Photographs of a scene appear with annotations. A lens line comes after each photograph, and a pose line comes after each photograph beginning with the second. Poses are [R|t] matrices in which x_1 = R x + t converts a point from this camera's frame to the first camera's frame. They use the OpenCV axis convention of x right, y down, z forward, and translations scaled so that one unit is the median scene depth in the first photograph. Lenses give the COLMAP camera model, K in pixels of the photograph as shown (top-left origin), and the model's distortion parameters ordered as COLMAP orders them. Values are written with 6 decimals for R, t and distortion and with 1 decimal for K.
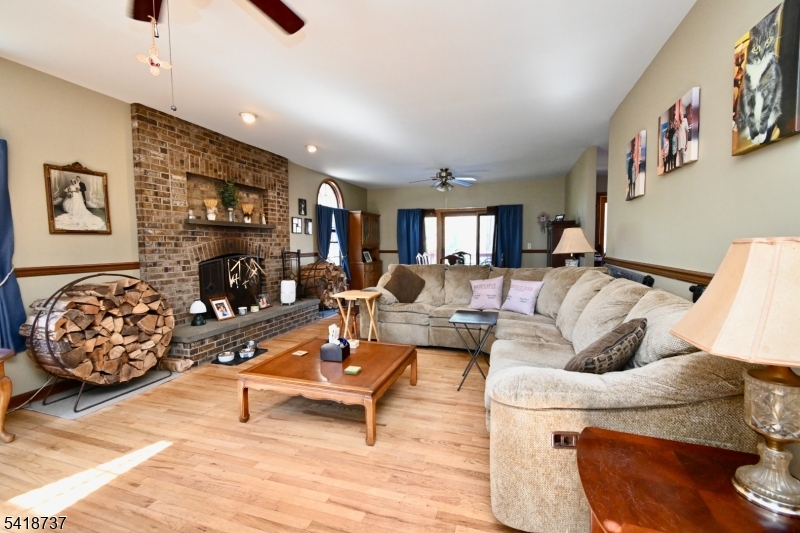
lens RADIAL K [[346.4, 0, 400.0], [0, 346.4, 266.5], [0, 0, 1]] dist [-0.001222, -0.000411]
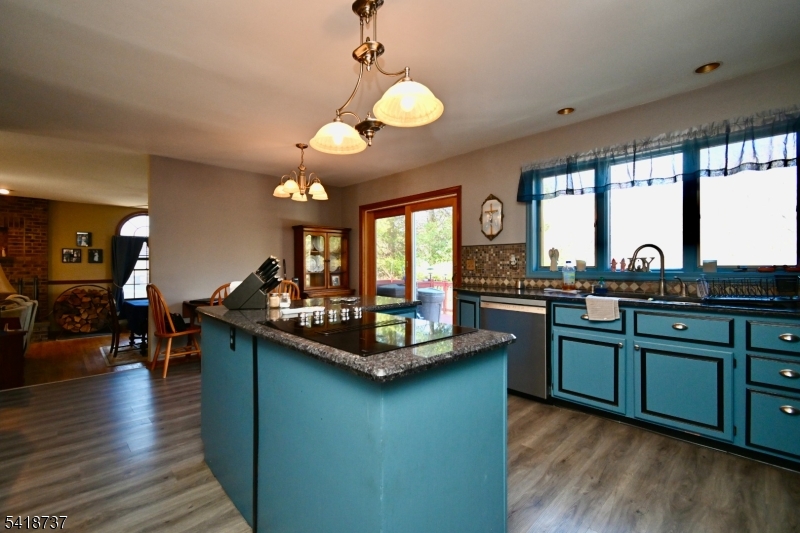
lens RADIAL K [[346.4, 0, 400.0], [0, 346.4, 266.5], [0, 0, 1]] dist [-0.001222, -0.000411]
pose [[0.882666, 0.010764, -0.469877, 1.853385], [-0.036932, 0.998235, -0.046510, -0.108613], [0.468547, 0.058406, 0.881506, 0.788038]]
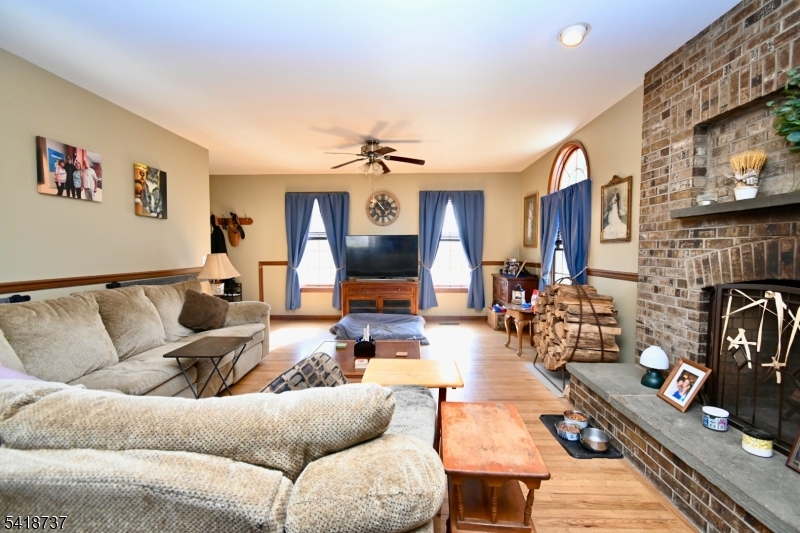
lens RADIAL K [[353.1, 0, 400.0], [0, 353.1, 266.5], [0, 0, 1]] dist [0.001438, -0.001313]
pose [[-0.960101, 0.023549, -0.278660, 0.013862], [-0.007636, 0.993869, 0.110299, -0.104792], [0.279549, 0.108026, -0.954035, 1.449397]]
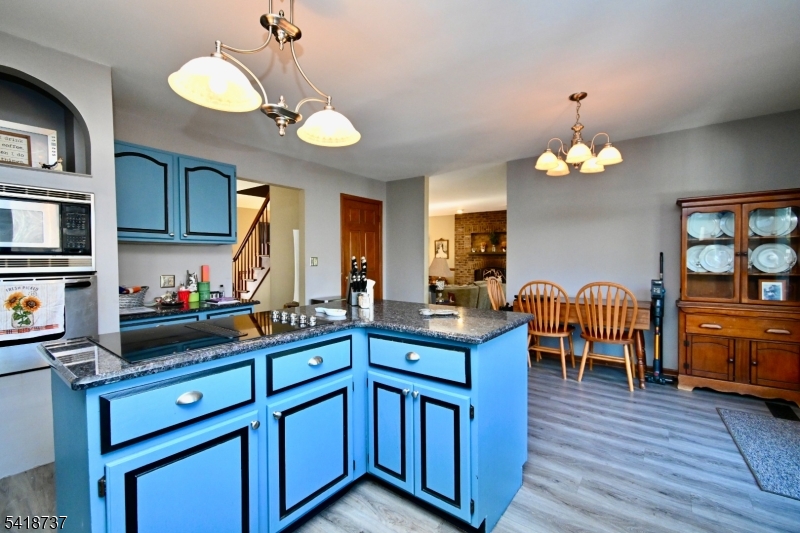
lens RADIAL K [[353.1, 0, 400.0], [0, 353.1, 266.5], [0, 0, 1]] dist [0.001438, -0.001313]
pose [[-0.333281, 0.038095, -0.942058, 1.940895], [-0.055537, 0.996655, 0.059950, -0.160628], [0.941191, 0.072299, -0.330050, 1.377414]]
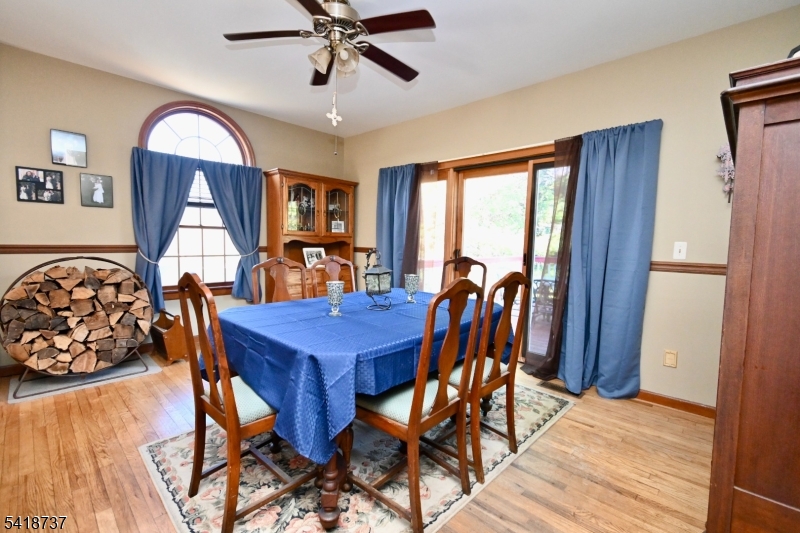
lens RADIAL K [[353.1, 0, 400.0], [0, 353.1, 266.5], [0, 0, 1]] dist [0.001438, -0.001313]
pose [[0.901324, 0.060186, -0.428945, 0.563589], [-0.058306, 0.998145, 0.017535, -0.071006], [0.429204, 0.009205, 0.903161, 1.208674]]
